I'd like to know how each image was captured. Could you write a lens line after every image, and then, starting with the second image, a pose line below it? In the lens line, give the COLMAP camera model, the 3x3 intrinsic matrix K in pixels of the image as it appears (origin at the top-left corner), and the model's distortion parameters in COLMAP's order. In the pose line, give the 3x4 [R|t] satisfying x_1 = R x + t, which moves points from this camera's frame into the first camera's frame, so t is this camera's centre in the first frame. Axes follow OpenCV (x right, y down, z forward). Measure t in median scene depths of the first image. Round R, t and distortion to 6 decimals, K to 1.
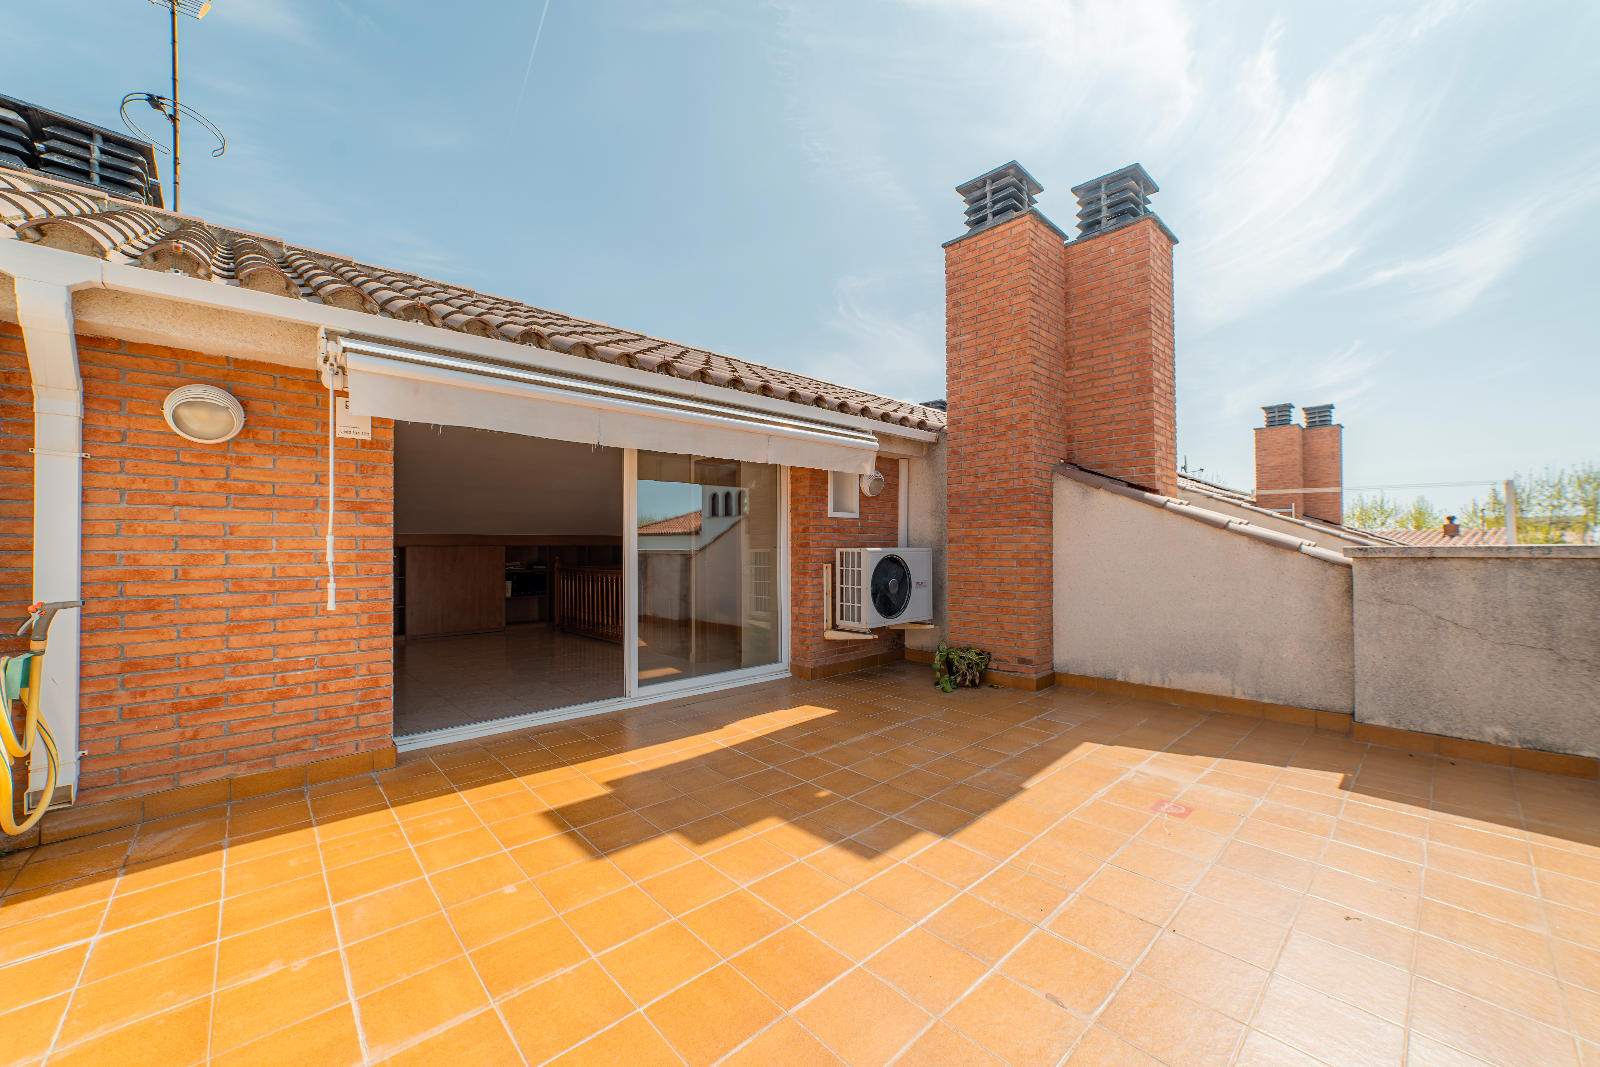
lens RADIAL K [[612.4, 0, 790.2], [0, 612.4, 534.4], [0, 0, 1]] dist [-0.005308, 0.002435]
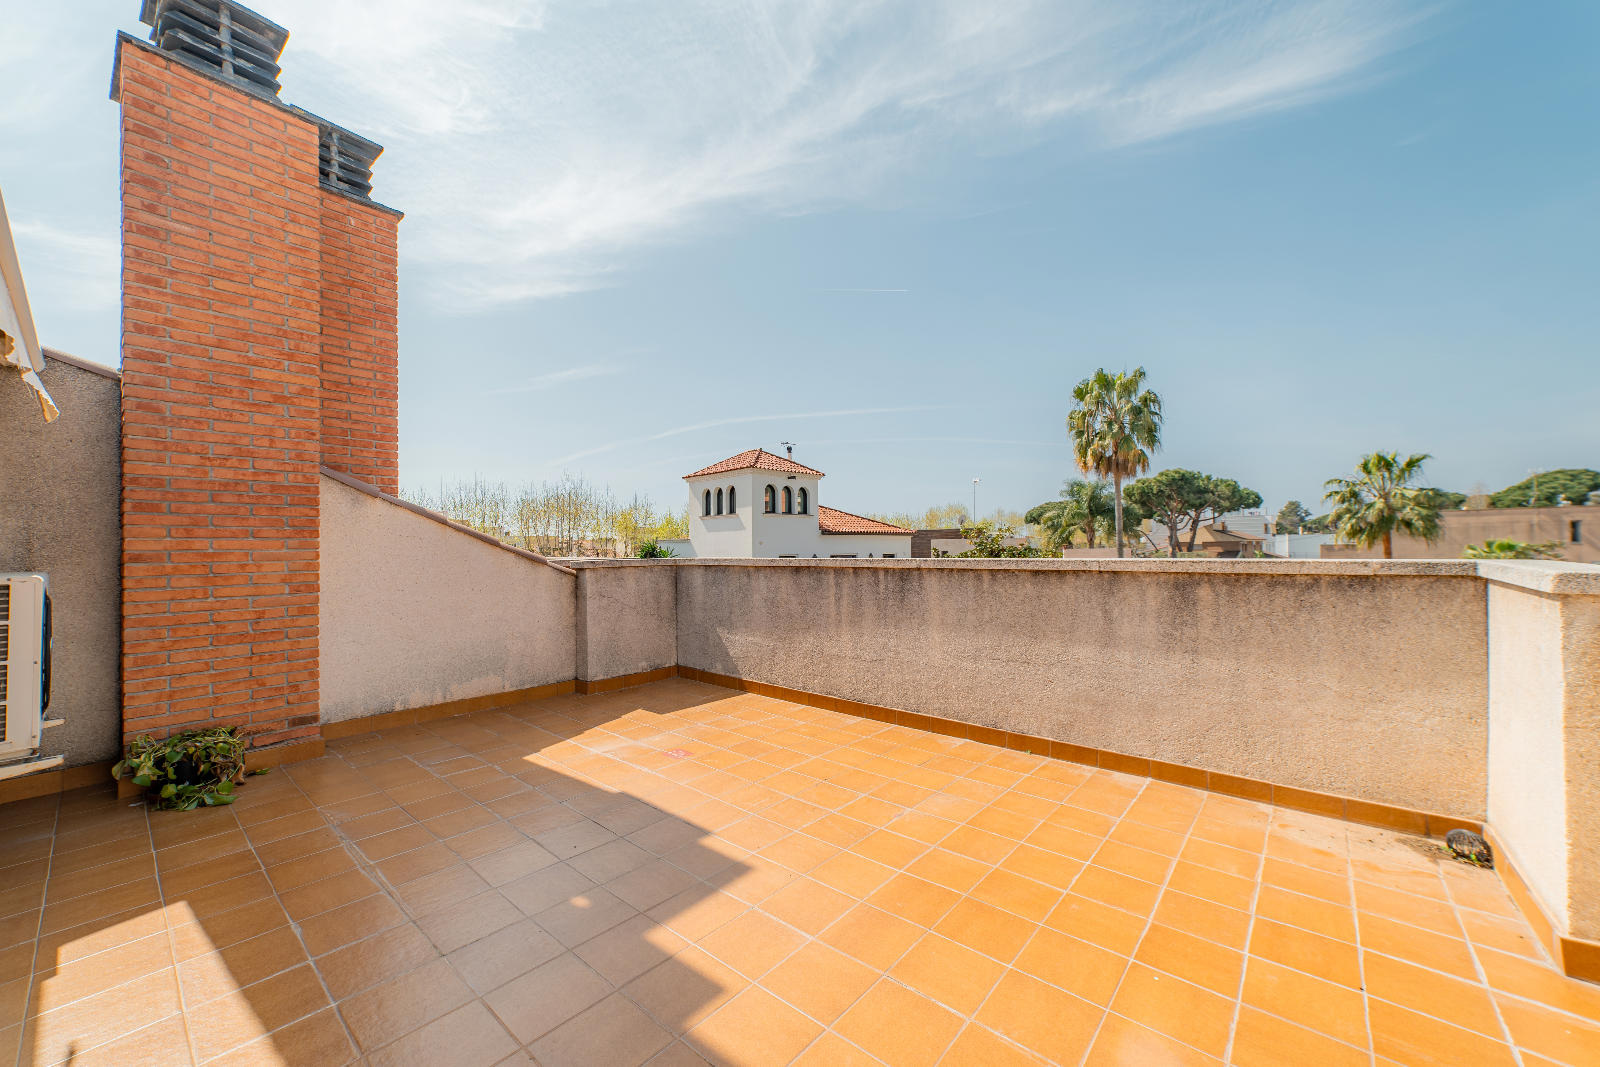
lens RADIAL K [[612.4, 0, 814.7], [0, 612.4, 539.8], [0, 0, 1]] dist [-0.005308, 0.002435]
pose [[-0.135284, 0.021449, 0.990575, -0.429859], [-0.012732, 0.999645, -0.023384, -0.002242], [-0.990725, -0.015775, -0.134963, 0.482896]]
